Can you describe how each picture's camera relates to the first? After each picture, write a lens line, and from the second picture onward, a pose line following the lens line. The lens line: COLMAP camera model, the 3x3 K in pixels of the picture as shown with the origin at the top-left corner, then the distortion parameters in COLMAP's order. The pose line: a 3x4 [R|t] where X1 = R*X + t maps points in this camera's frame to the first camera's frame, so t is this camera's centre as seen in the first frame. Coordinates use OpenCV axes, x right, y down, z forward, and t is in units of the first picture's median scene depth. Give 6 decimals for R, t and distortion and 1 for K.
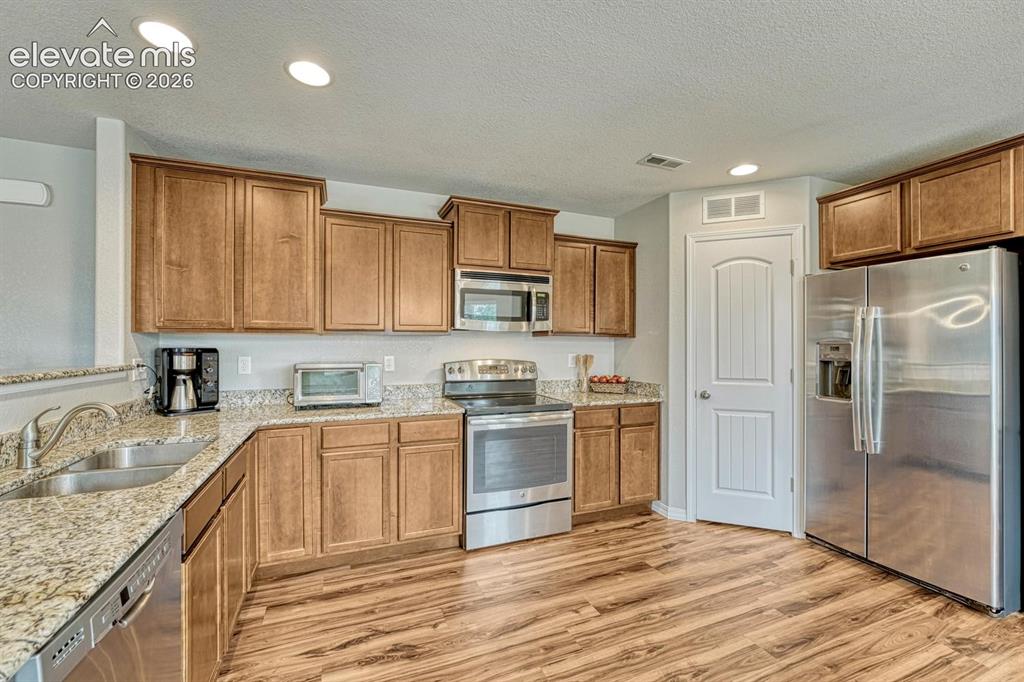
lens RADIAL K [[431.6, 0, 513.7], [0, 431.6, 340.3], [0, 0, 1]] dist [-0.008744, 0.000612]
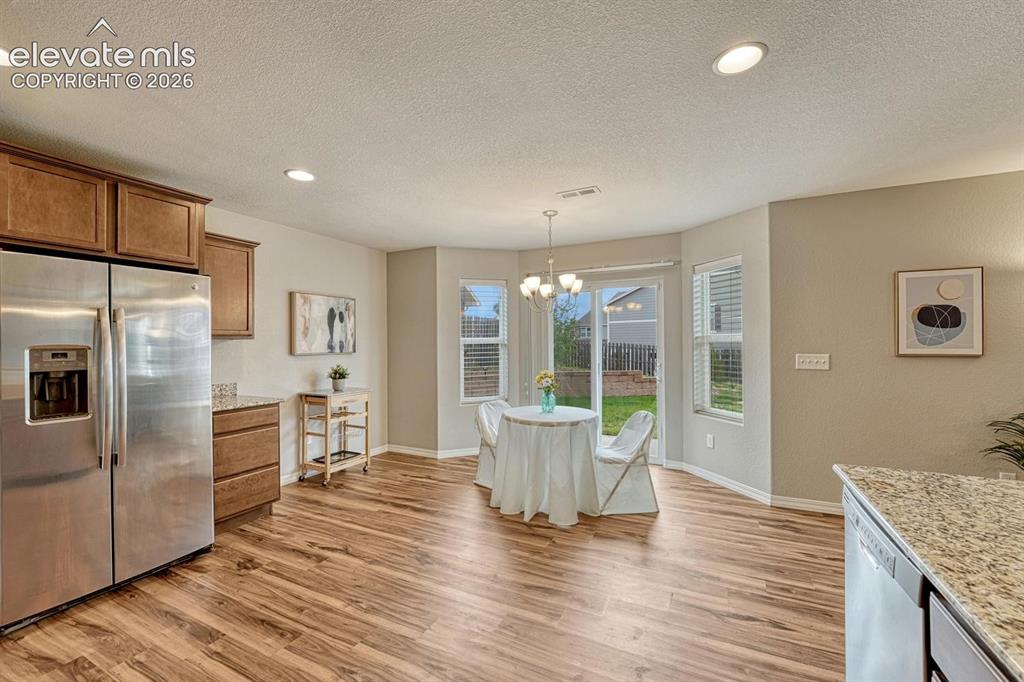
lens RADIAL K [[427.0, 0, 506.0], [0, 427.0, 340.4], [0, 0, 1]] dist [-0.005187, 0.000648]
pose [[-0.655251, 0.008423, 0.755364, -0.330984], [-0.003759, 0.999889, -0.014410, -0.000224], [-0.755402, -0.012281, -0.655147, 0.778811]]
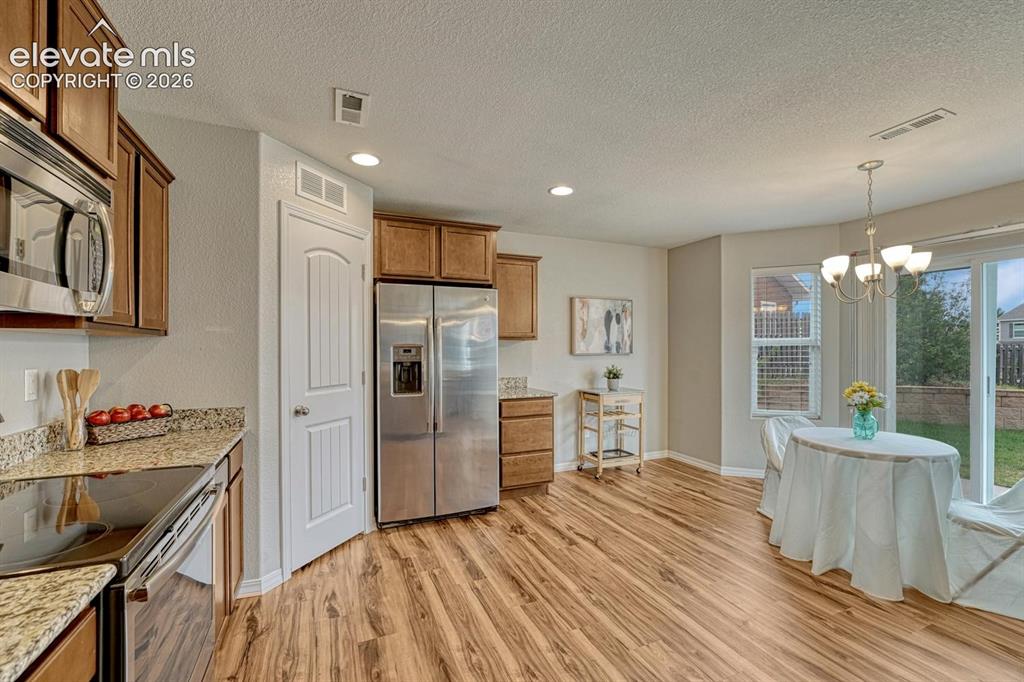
lens RADIAL K [[434.2, 0, 510.6], [0, 434.2, 347.3], [0, 0, 1]] dist [-0.009366, 0.000944]
pose [[-0.018465, -0.002701, 0.999826, -0.375739], [-0.012216, 0.999922, 0.002475, 0.002522], [-0.999755, -0.012168, -0.018497, 0.648431]]
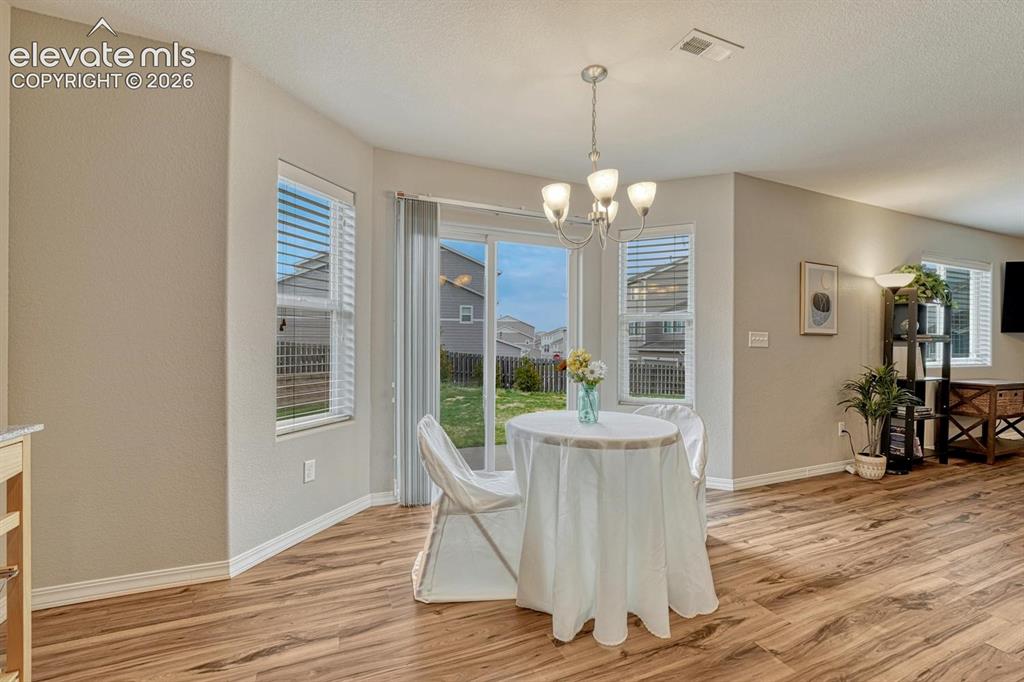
lens RADIAL K [[434.2, 0, 510.6], [0, 434.2, 347.3], [0, 0, 1]] dist [-0.009366, 0.000944]
pose [[-0.999792, -0.006456, -0.019342, 0.638902], [-0.006174, 0.999874, -0.014650, 0.075412], [0.019434, -0.014528, -0.999706, 0.591356]]
